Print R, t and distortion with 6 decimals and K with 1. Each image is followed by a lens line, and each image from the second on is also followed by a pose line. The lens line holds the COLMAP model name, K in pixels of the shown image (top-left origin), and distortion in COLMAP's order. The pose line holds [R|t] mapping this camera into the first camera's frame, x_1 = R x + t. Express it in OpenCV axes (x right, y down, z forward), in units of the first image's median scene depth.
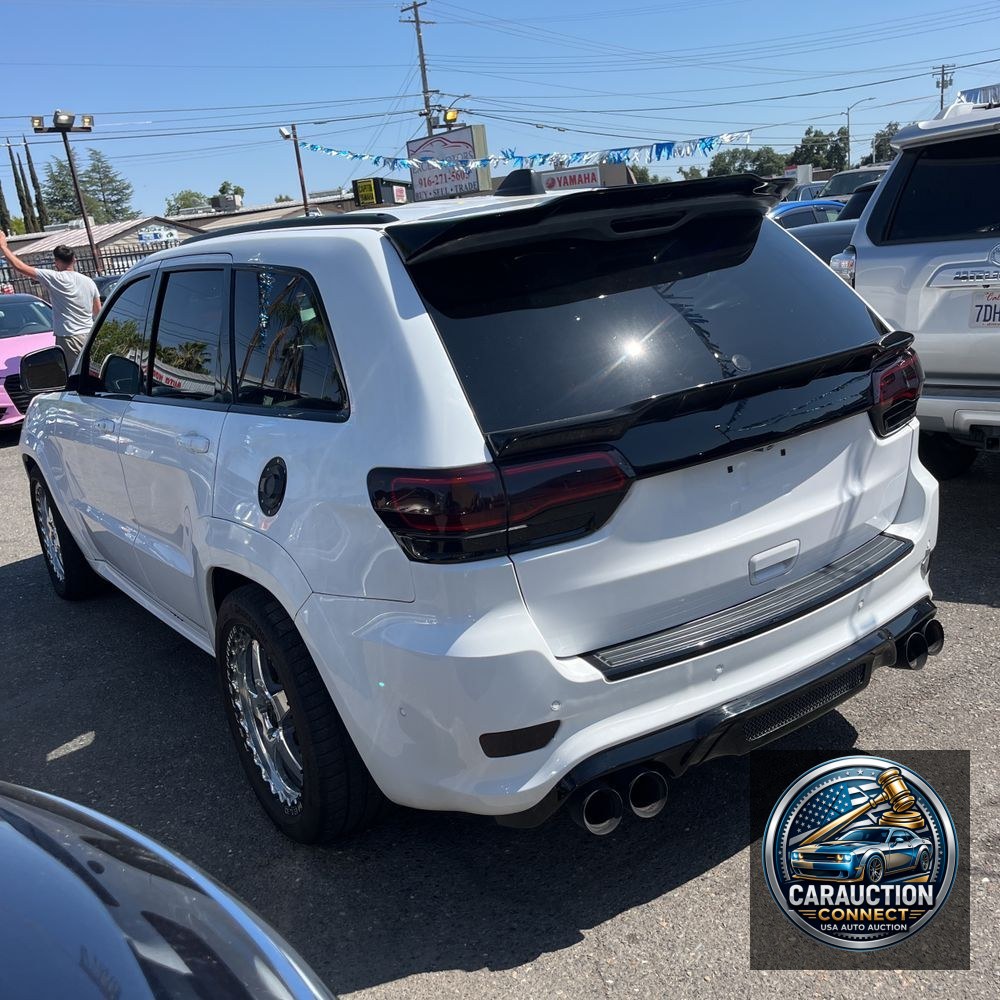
lens RADIAL K [[1025.7, 0, 511.2], [0, 1025.7, 502.7], [0, 0, 1]] dist [0.024907, 0.000000]
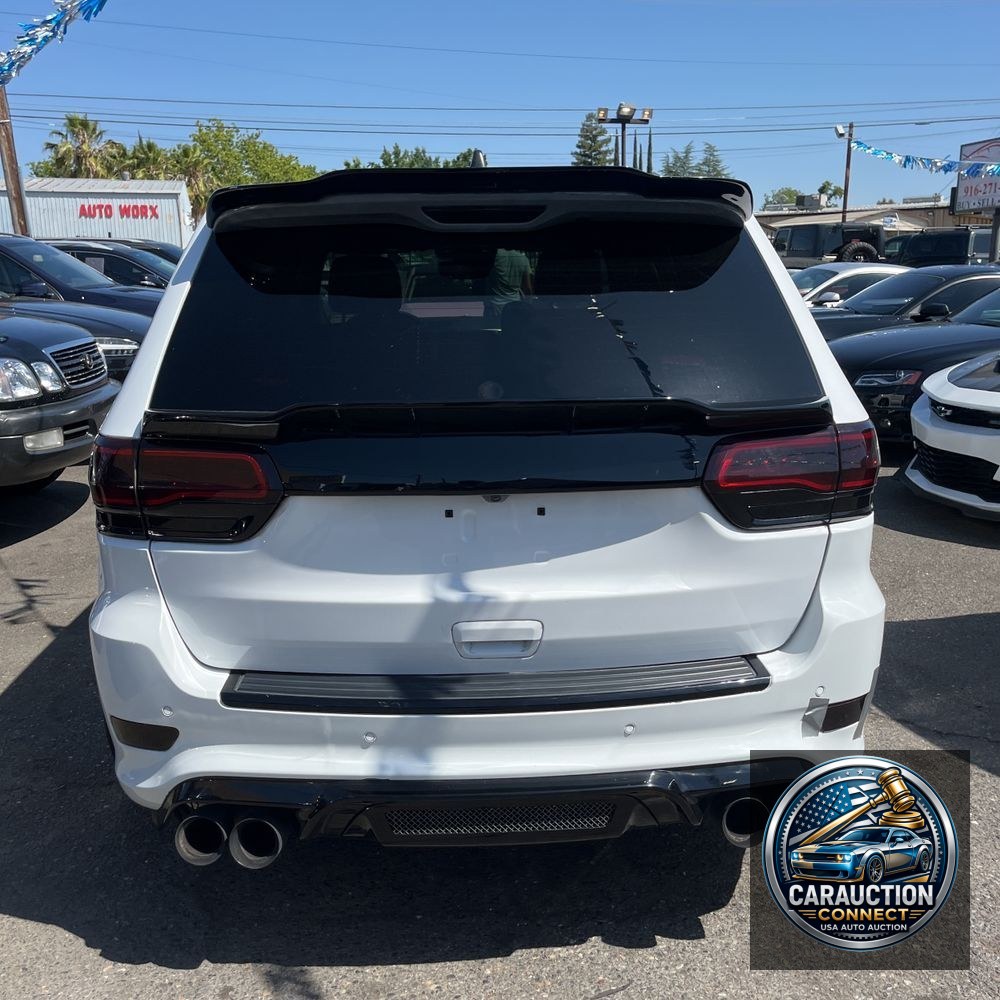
lens RADIAL K [[1025.7, 0, 503.1], [0, 1025.7, 500.2], [0, 0, 1]] dist [0.024907, 0.000000]
pose [[0.840629, 0.219736, -0.495035, 0.650954], [-0.220354, 0.973693, 0.058016, -0.099675], [0.494760, 0.060313, 0.866934, 0.295337]]
